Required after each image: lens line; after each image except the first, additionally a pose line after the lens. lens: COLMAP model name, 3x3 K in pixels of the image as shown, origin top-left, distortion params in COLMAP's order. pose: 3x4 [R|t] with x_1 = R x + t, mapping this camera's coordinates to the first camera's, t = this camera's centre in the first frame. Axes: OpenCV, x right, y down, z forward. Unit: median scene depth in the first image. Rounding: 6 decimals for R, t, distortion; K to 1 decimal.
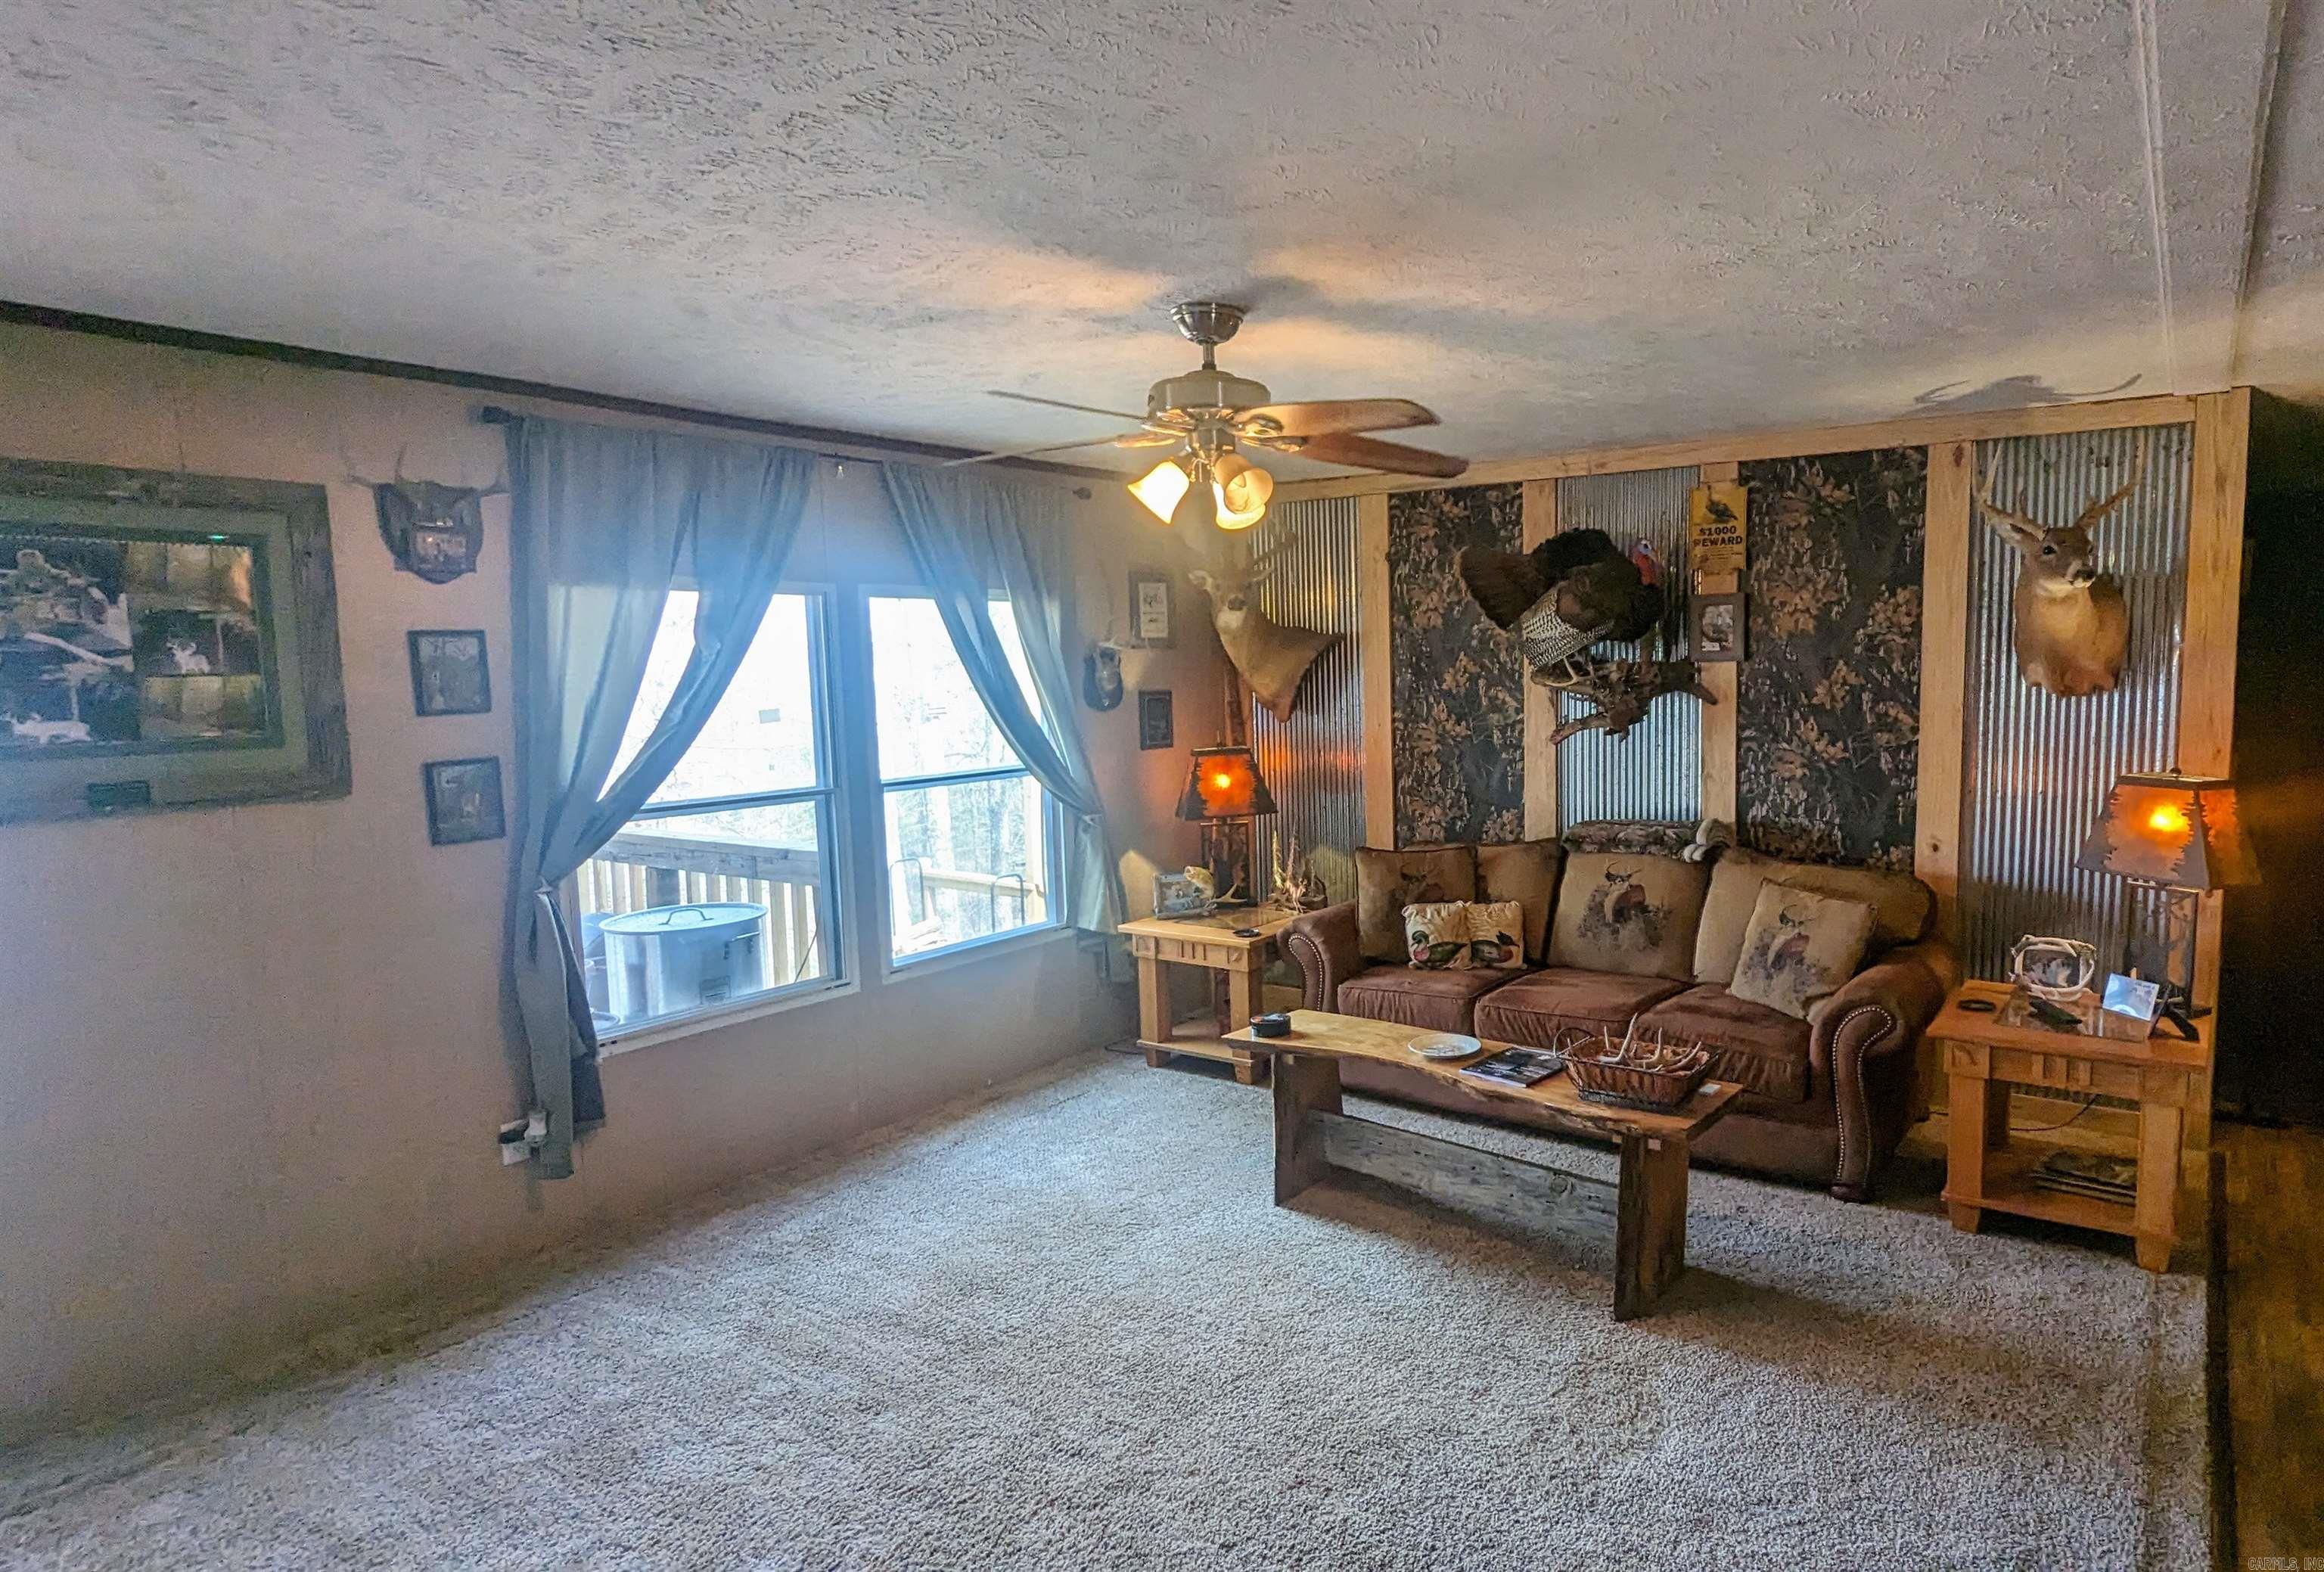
lens RADIAL K [[1242.8, 0, 1256.8], [0, 1242.8, 784.5], [0, 0, 1]] dist [0.002819, -0.001006]
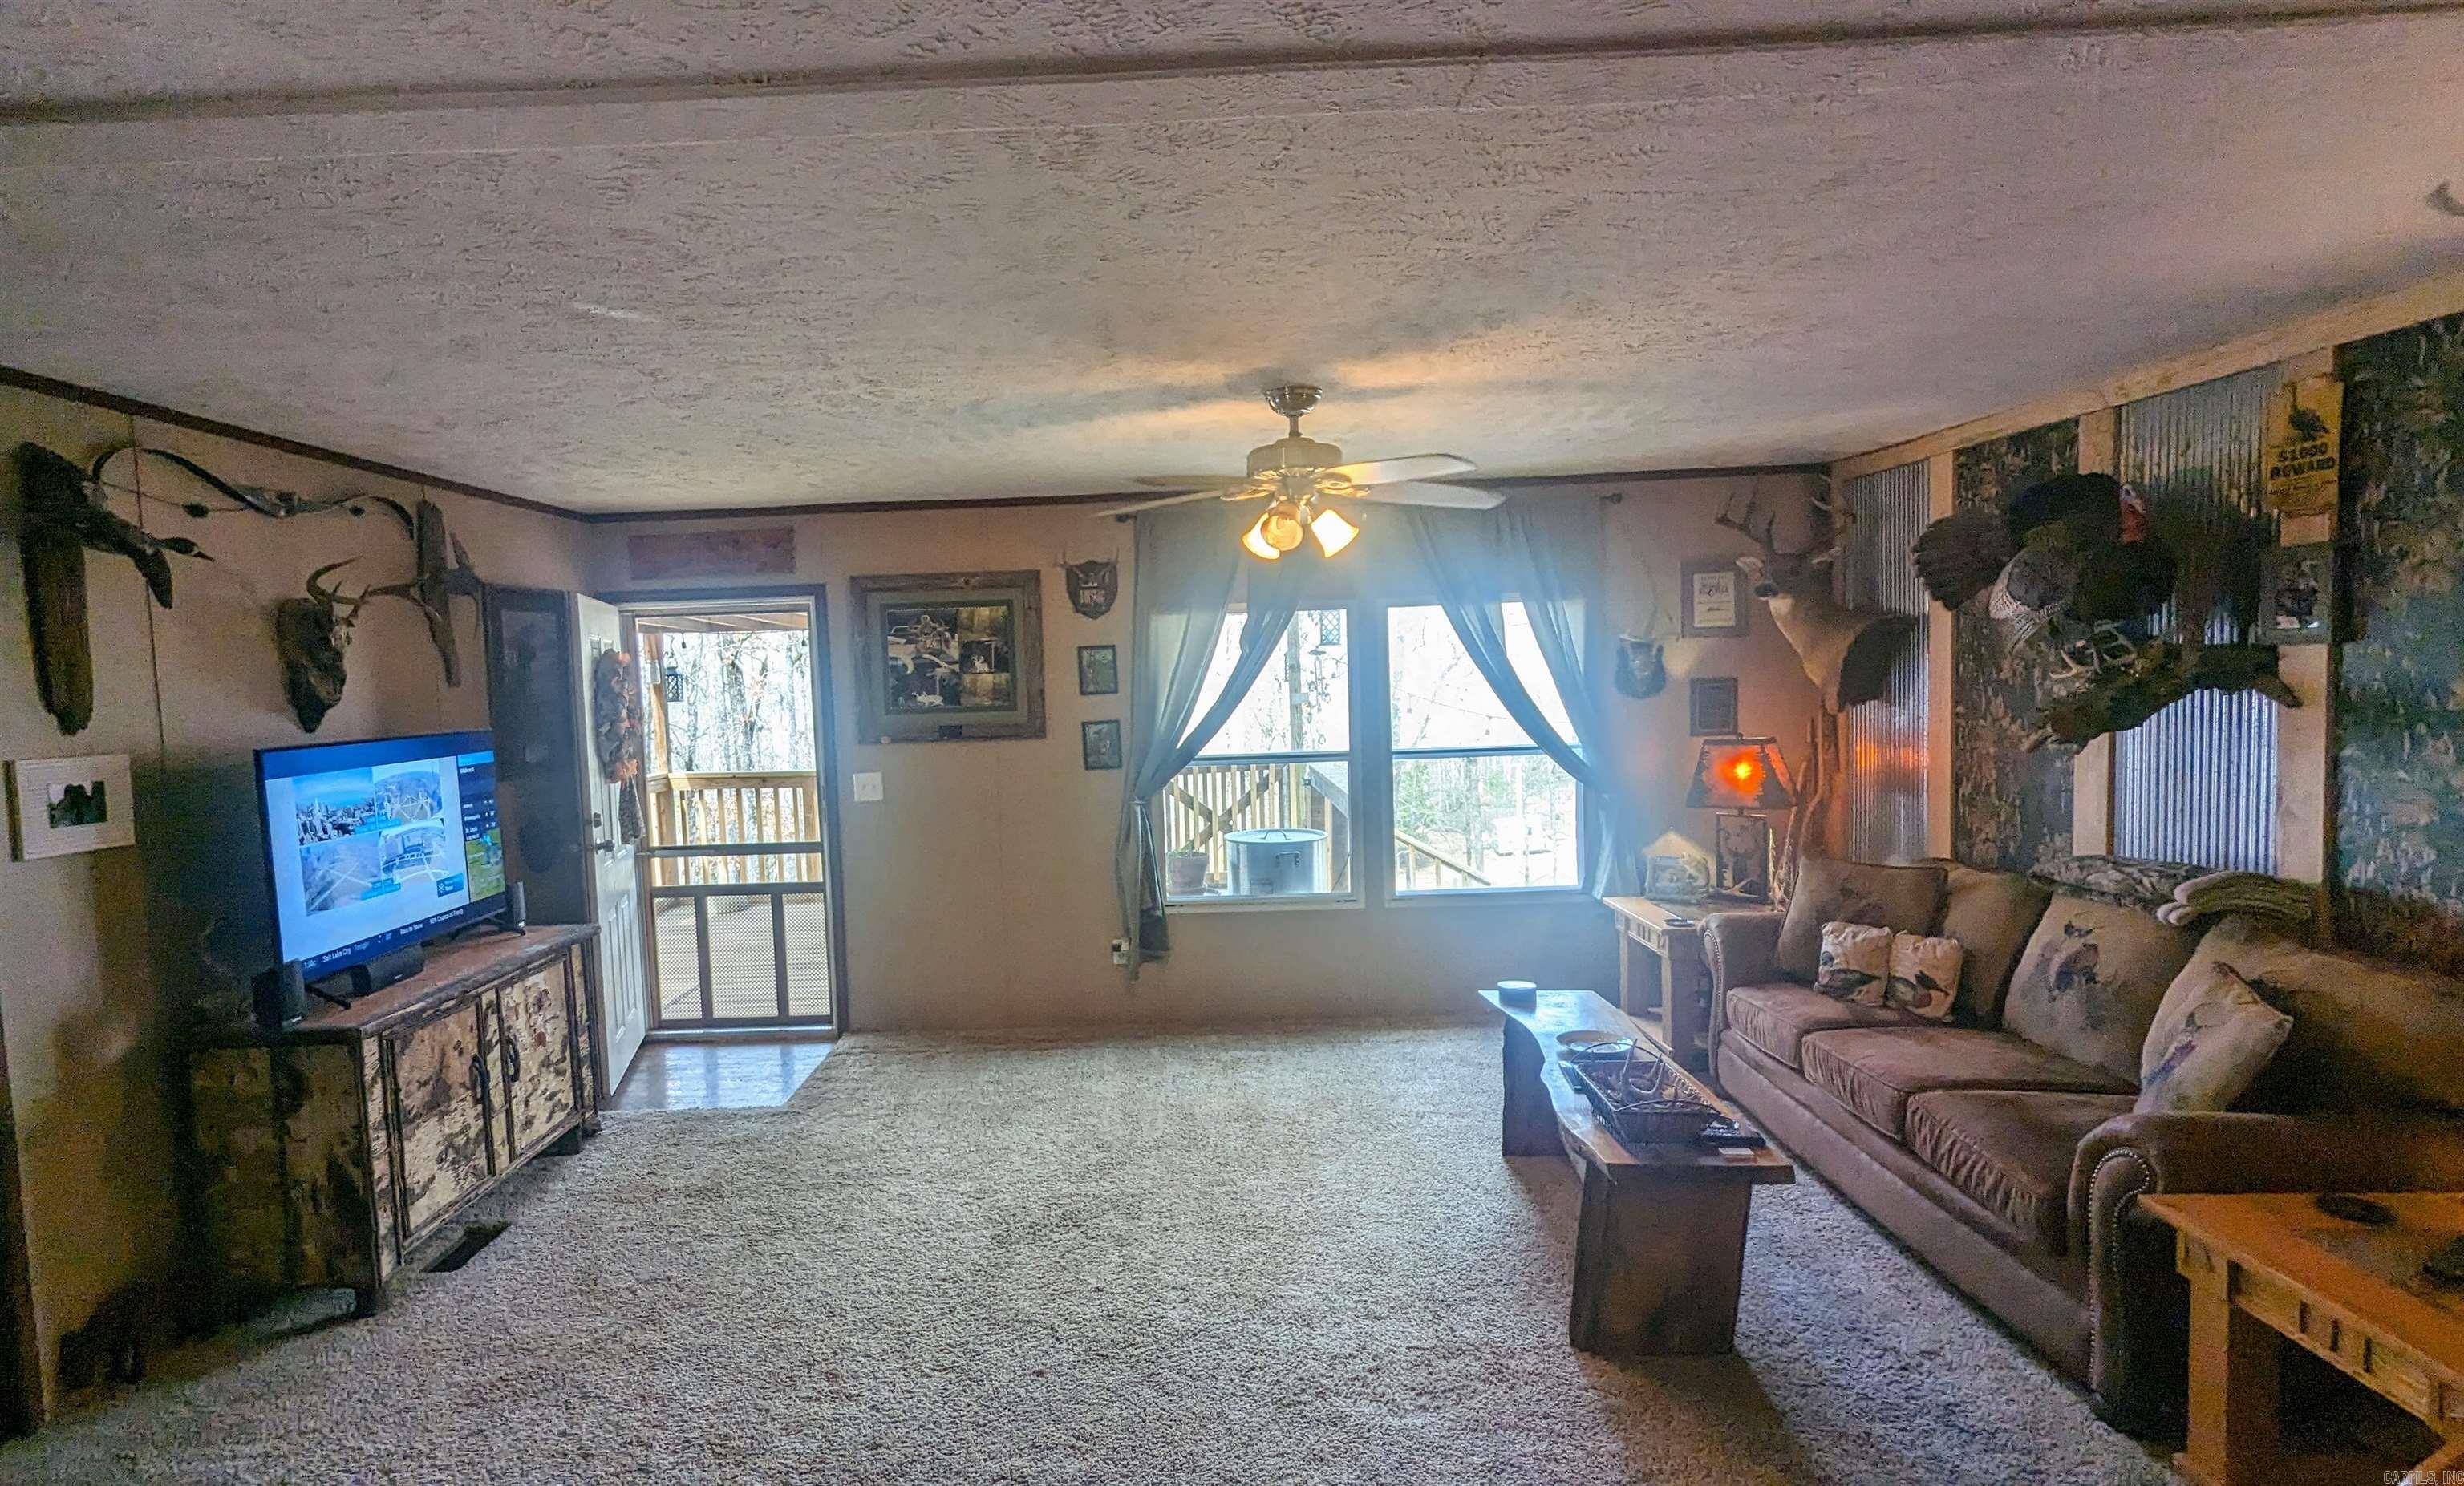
lens RADIAL K [[1151.4, 0, 1232.0], [0, 1151.4, 743.0], [0, 0, 1]] dist [0.000072, -0.000601]
pose [[0.581967, 0.051601, -0.811574, 0.577999], [-0.057813, 0.998085, 0.022003, -0.026917], [0.811155, 0.034115, 0.583835, 0.172640]]
